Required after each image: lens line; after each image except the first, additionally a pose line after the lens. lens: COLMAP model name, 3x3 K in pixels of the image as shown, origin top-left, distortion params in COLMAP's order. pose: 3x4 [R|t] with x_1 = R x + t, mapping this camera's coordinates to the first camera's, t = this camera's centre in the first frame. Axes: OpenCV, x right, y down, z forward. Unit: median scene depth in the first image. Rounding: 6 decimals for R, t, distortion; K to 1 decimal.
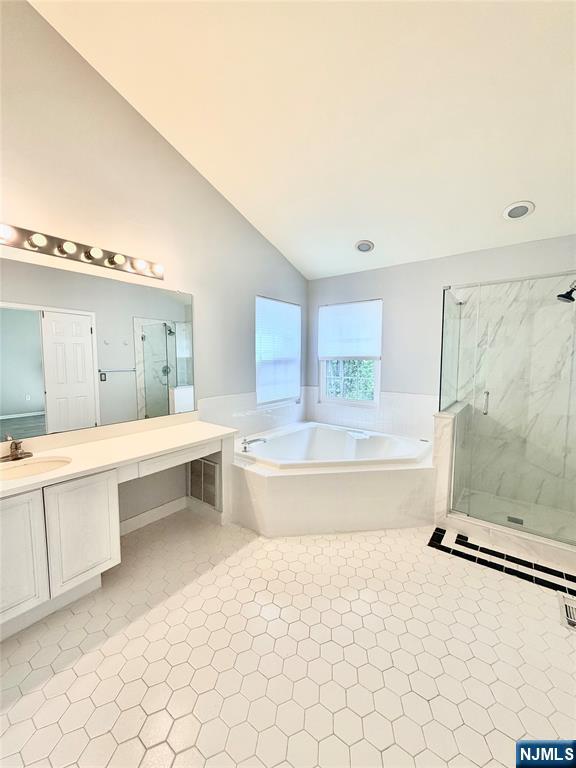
lens RADIAL K [[310.0, 0, 288.0], [0, 310.0, 384.0], [0, 0, 1]] dist [-0.000160, -0.000022]
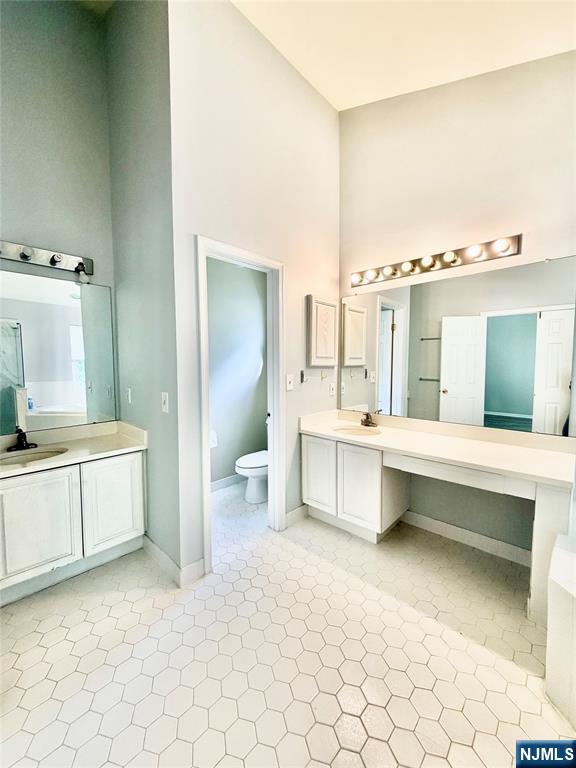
lens RADIAL K [[305.1, 0, 288.0], [0, 305.1, 384.0], [0, 0, 1]] dist [0.000379, 0.000025]
pose [[-0.117558, 0.068176, -0.990723, 0.563890], [-0.082011, 0.993566, 0.078103, -0.036119], [0.989674, 0.090432, -0.111210, 0.706380]]
